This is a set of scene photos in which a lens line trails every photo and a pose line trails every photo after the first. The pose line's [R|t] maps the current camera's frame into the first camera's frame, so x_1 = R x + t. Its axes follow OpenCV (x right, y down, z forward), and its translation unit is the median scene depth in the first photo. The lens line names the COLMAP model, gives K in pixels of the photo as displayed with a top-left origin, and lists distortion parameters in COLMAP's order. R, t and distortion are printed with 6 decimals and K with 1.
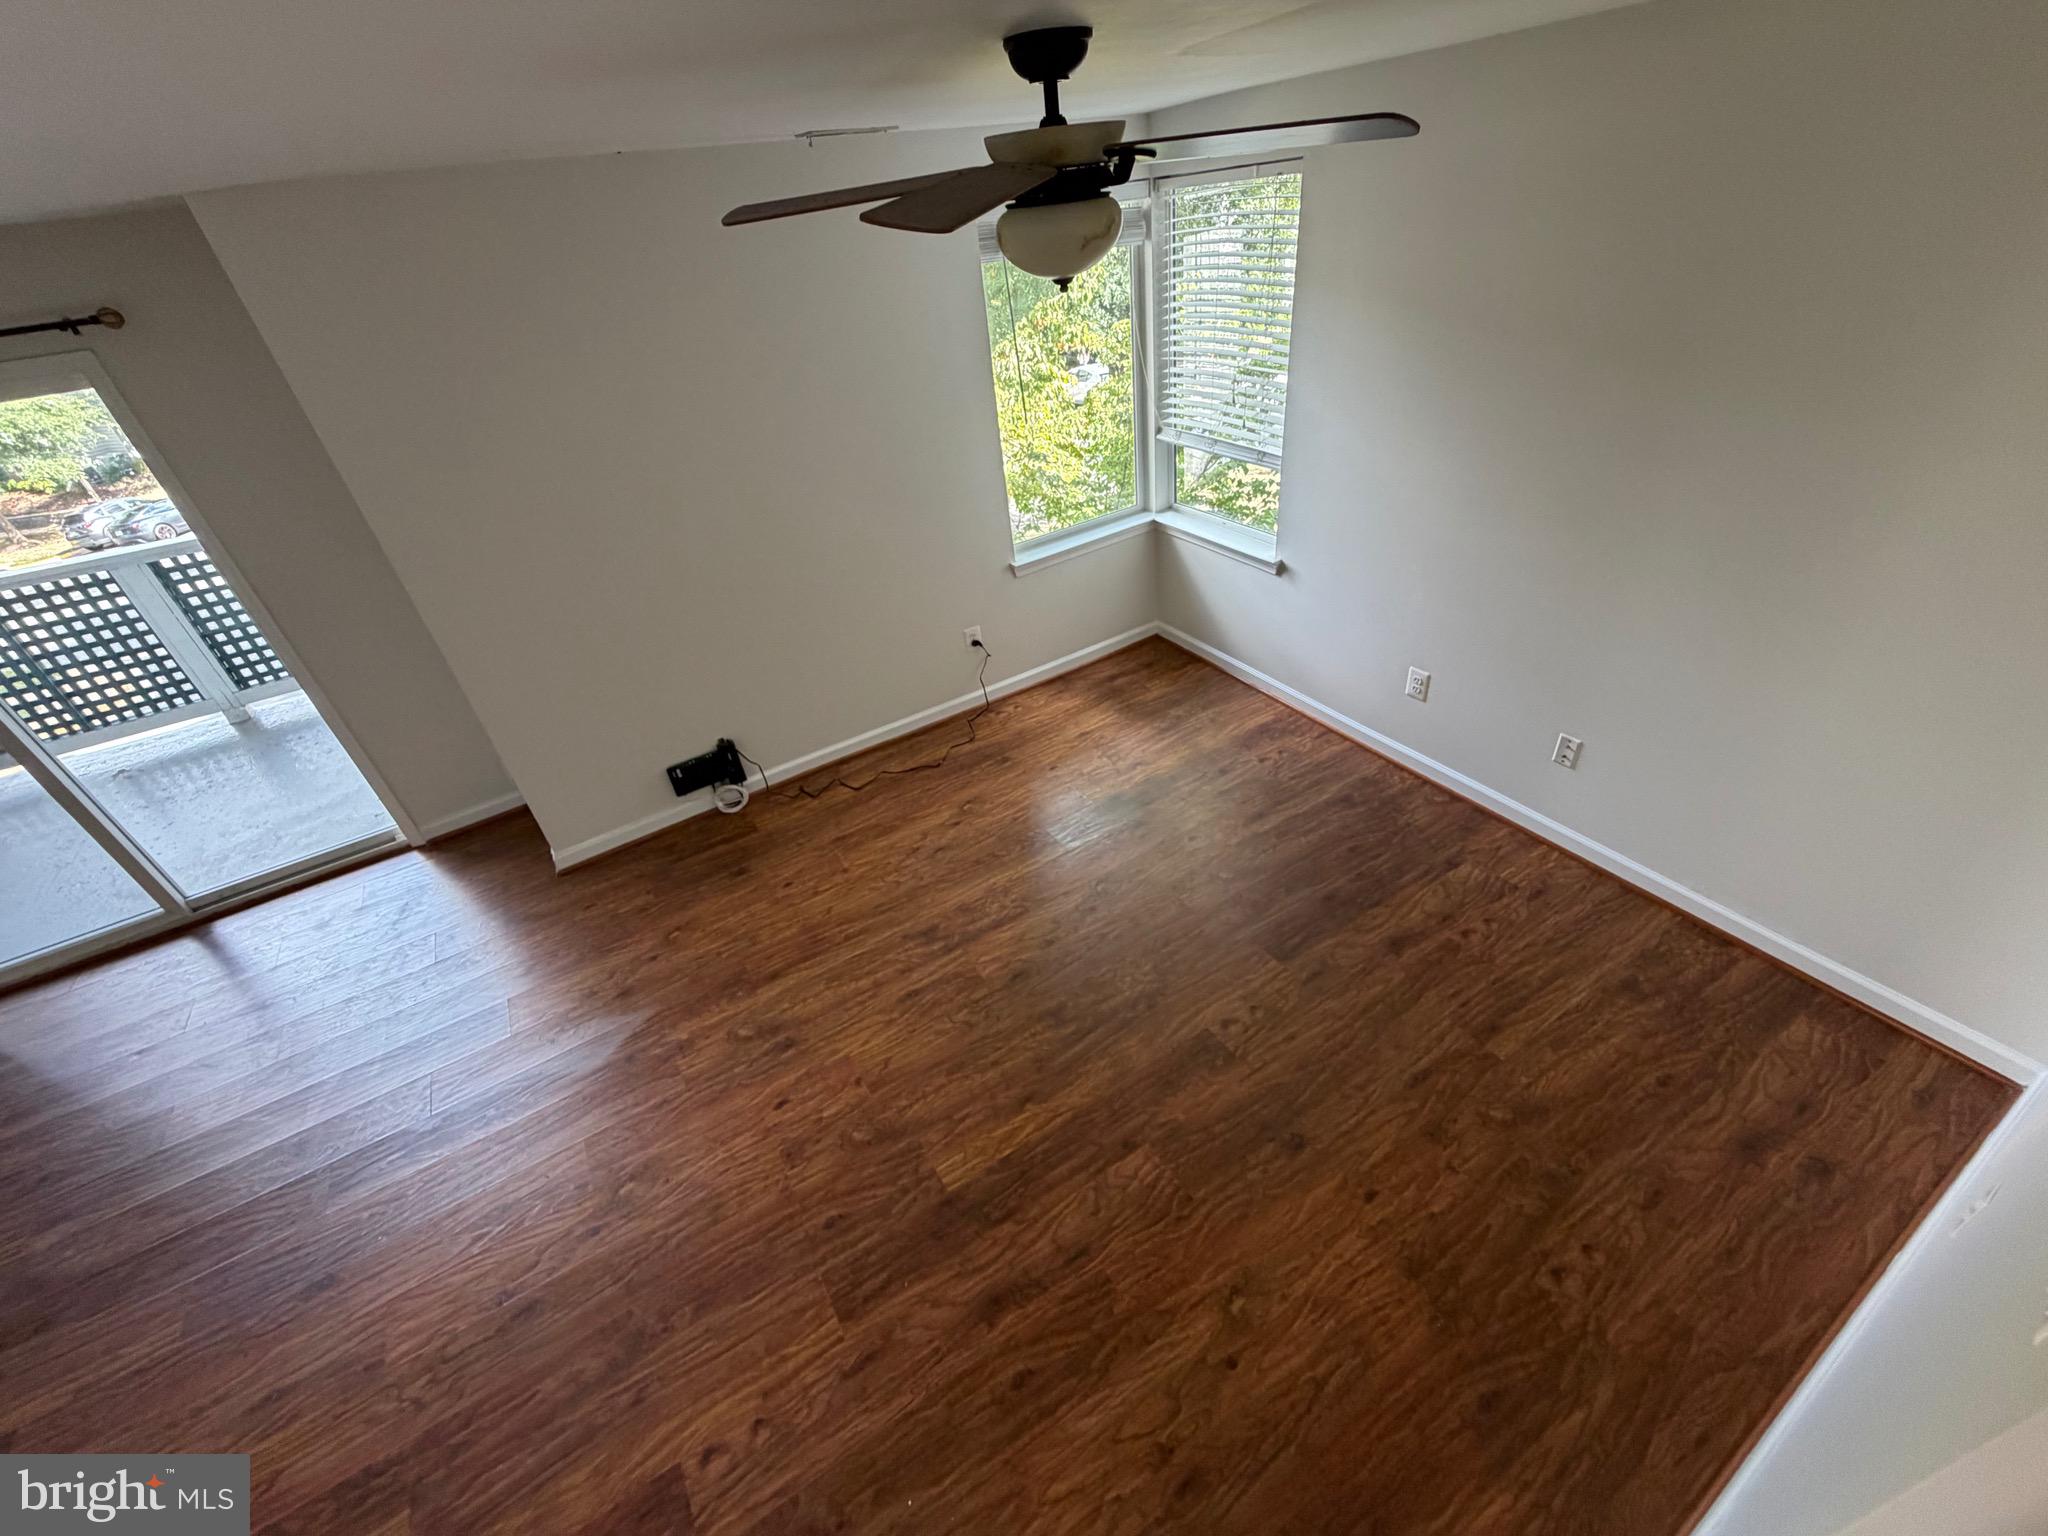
lens RADIAL K [[817.7, 0, 1019.3], [0, 817.7, 769.1], [0, 0, 1]] dist [0.000484, 0.000562]
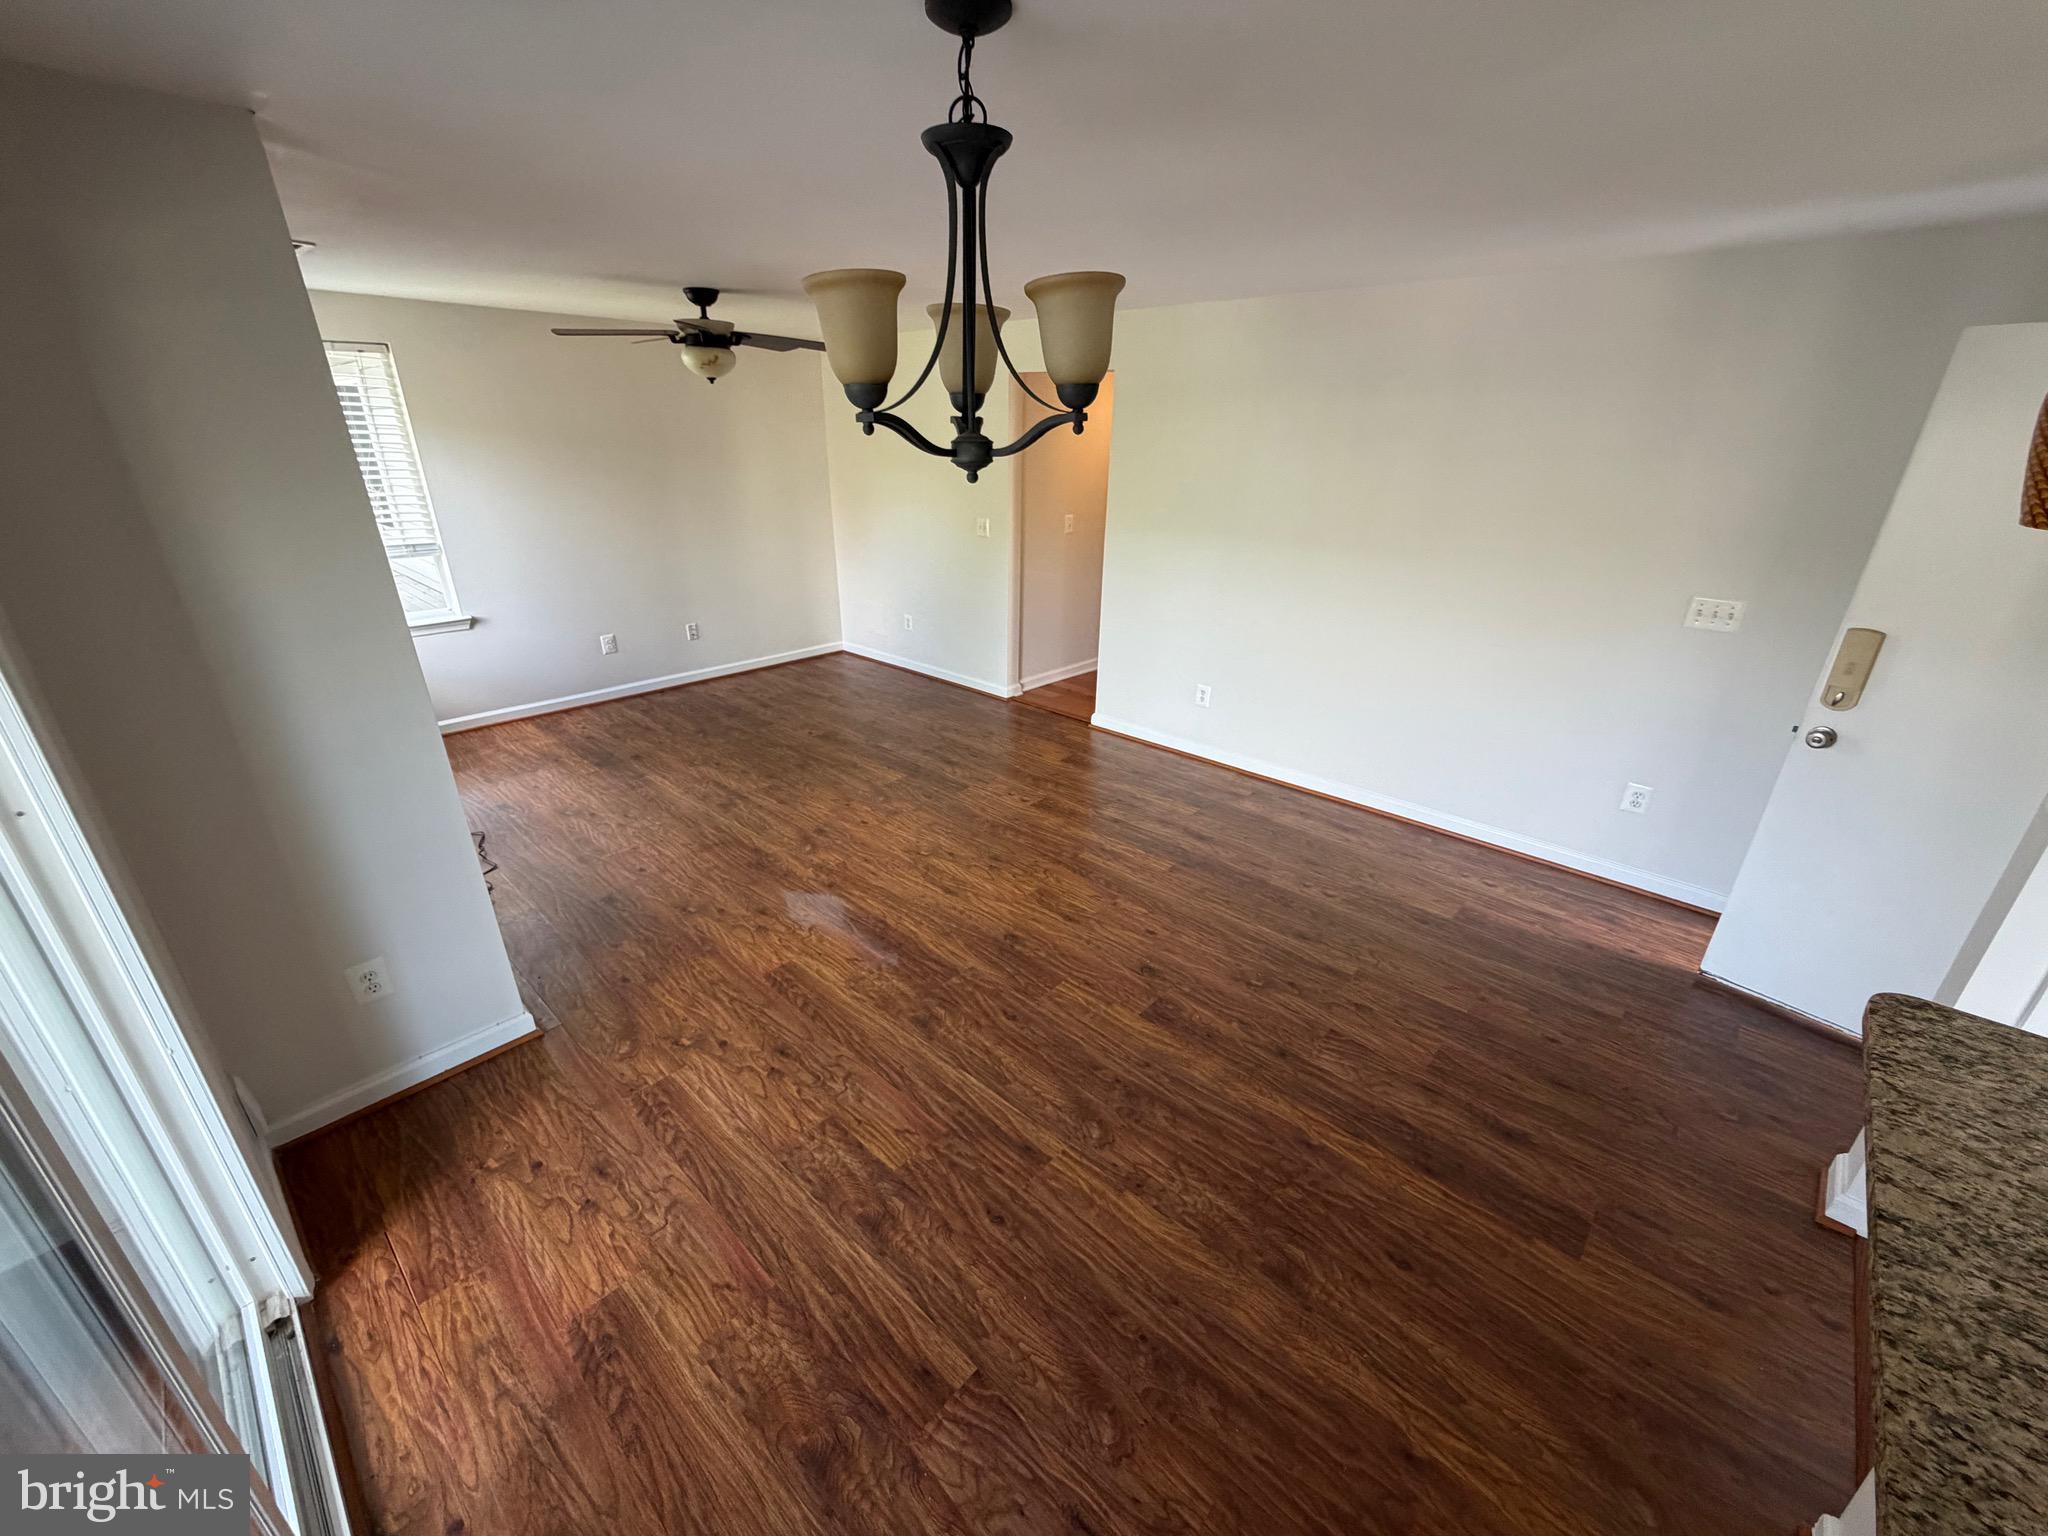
lens RADIAL K [[817.7, 0, 1026.4], [0, 817.7, 769.1], [0, 0, 1]] dist [0.000484, 0.000562]
pose [[-0.279062, -0.282968, 0.917635, -1.475091], [0.564935, 0.724355, 0.395169, -0.103875], [-0.776513, 0.628681, -0.042281, 0.596750]]
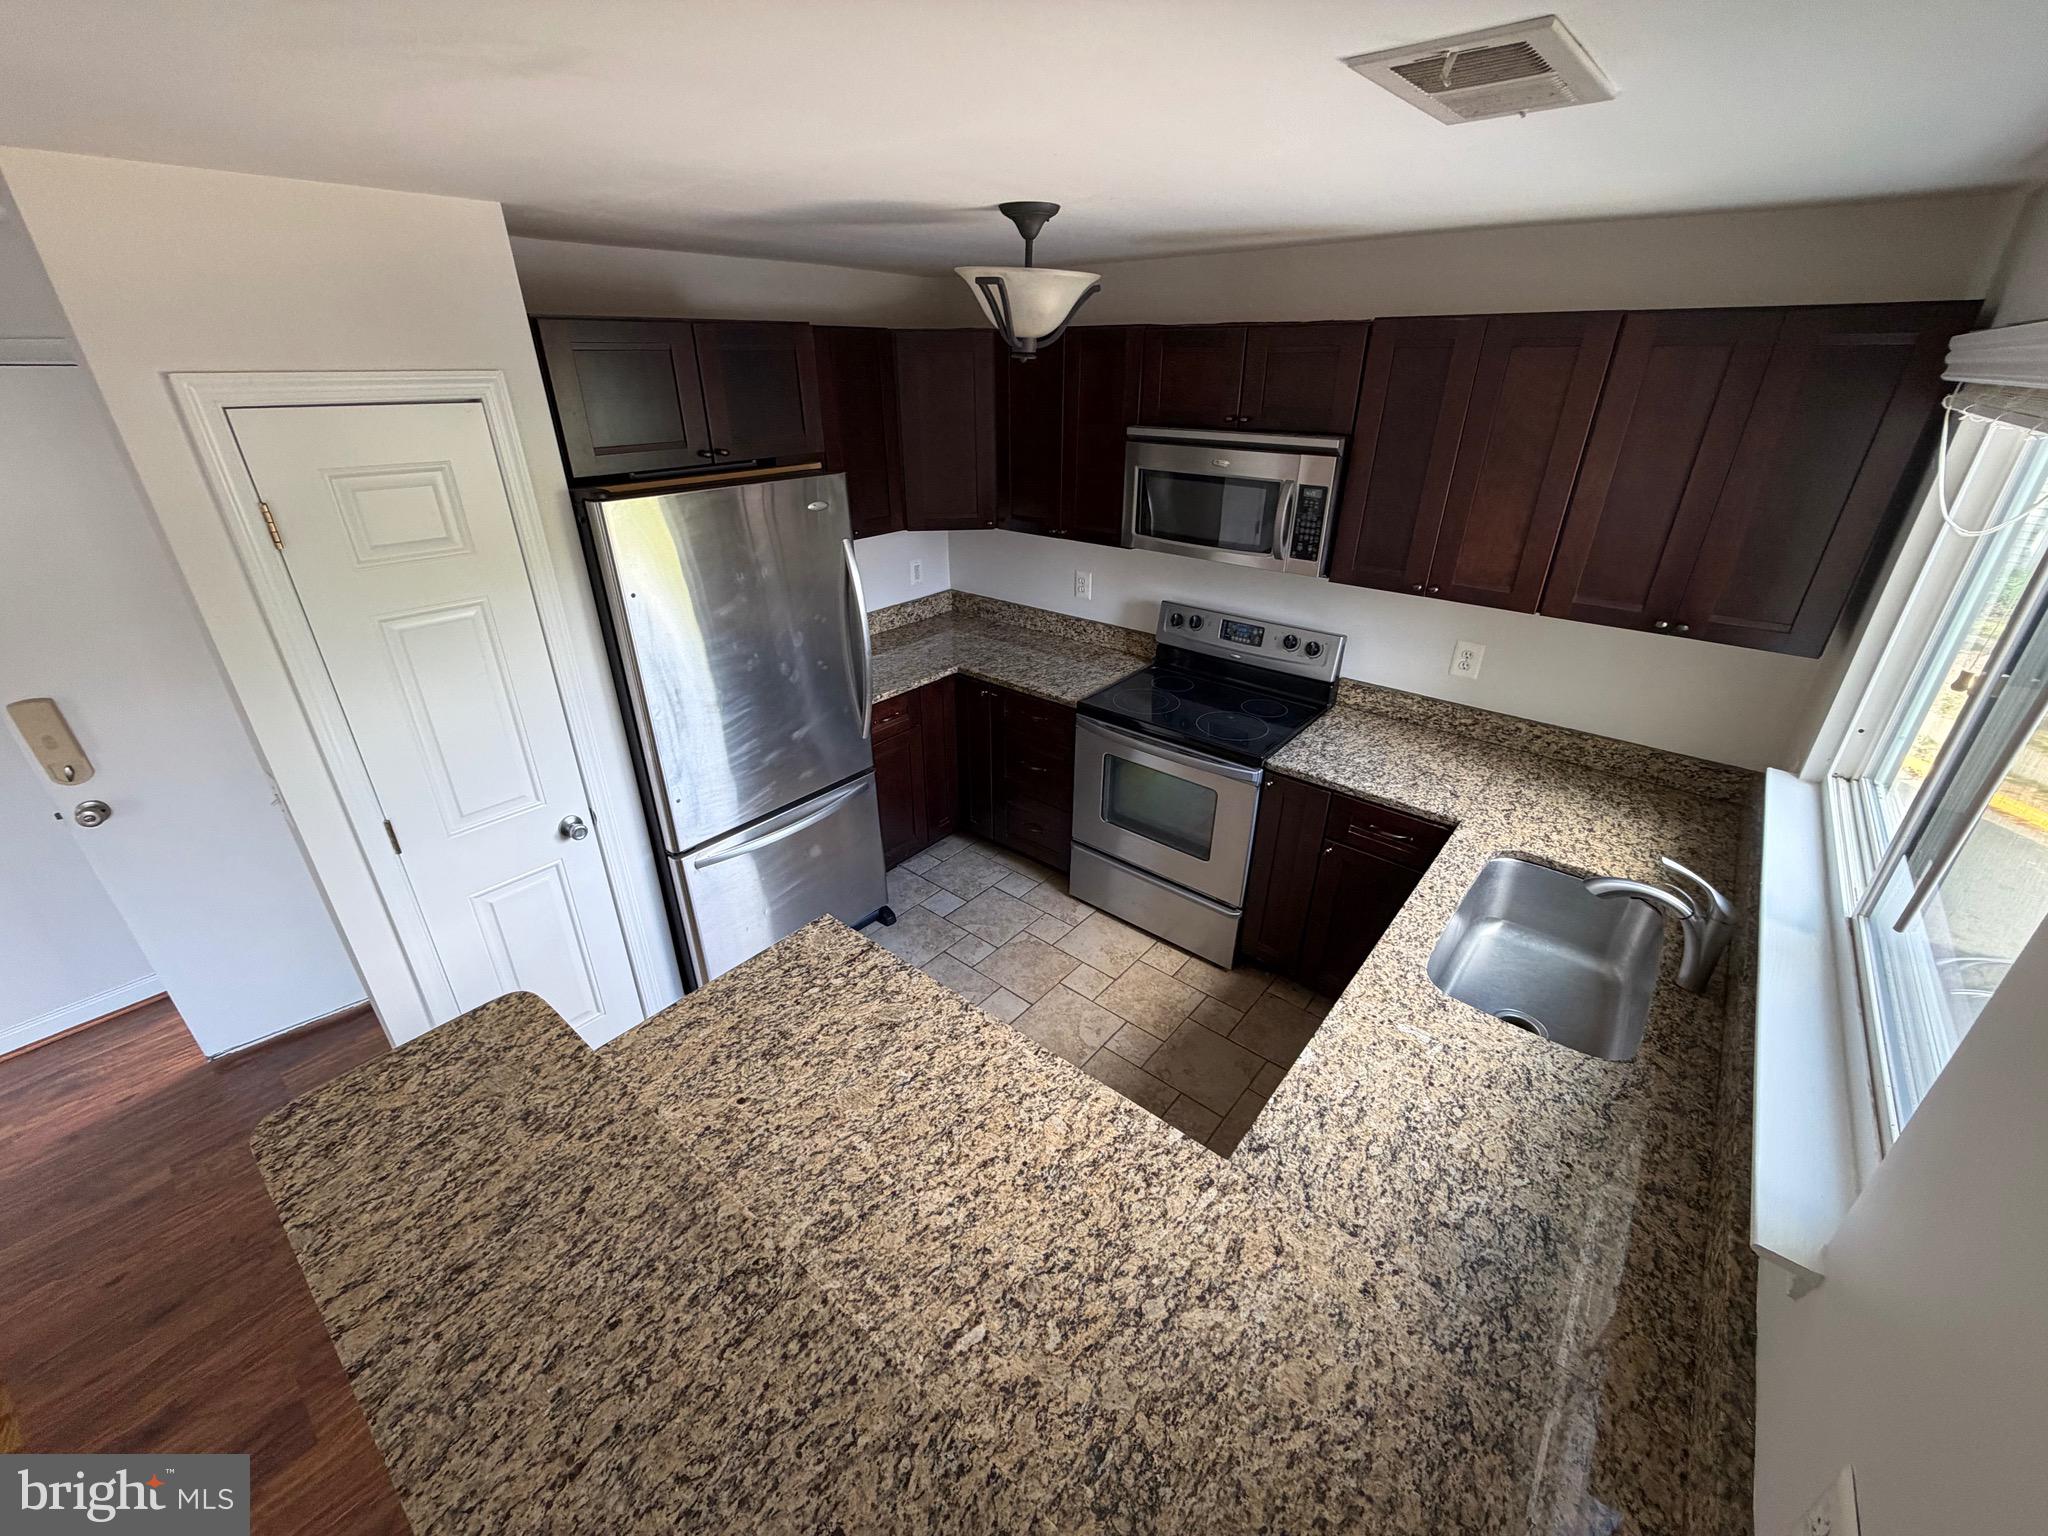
lens RADIAL K [[817.7, 0, 1018.3], [0, 817.7, 774.2], [0, 0, 1]] dist [0.000484, 0.000562]
pose [[-0.939592, 0.233316, -0.250461, -1.547778], [-0.114979, 0.474064, 0.872951, -0.115901], [0.322408, 0.849015, -0.418600, 0.477683]]
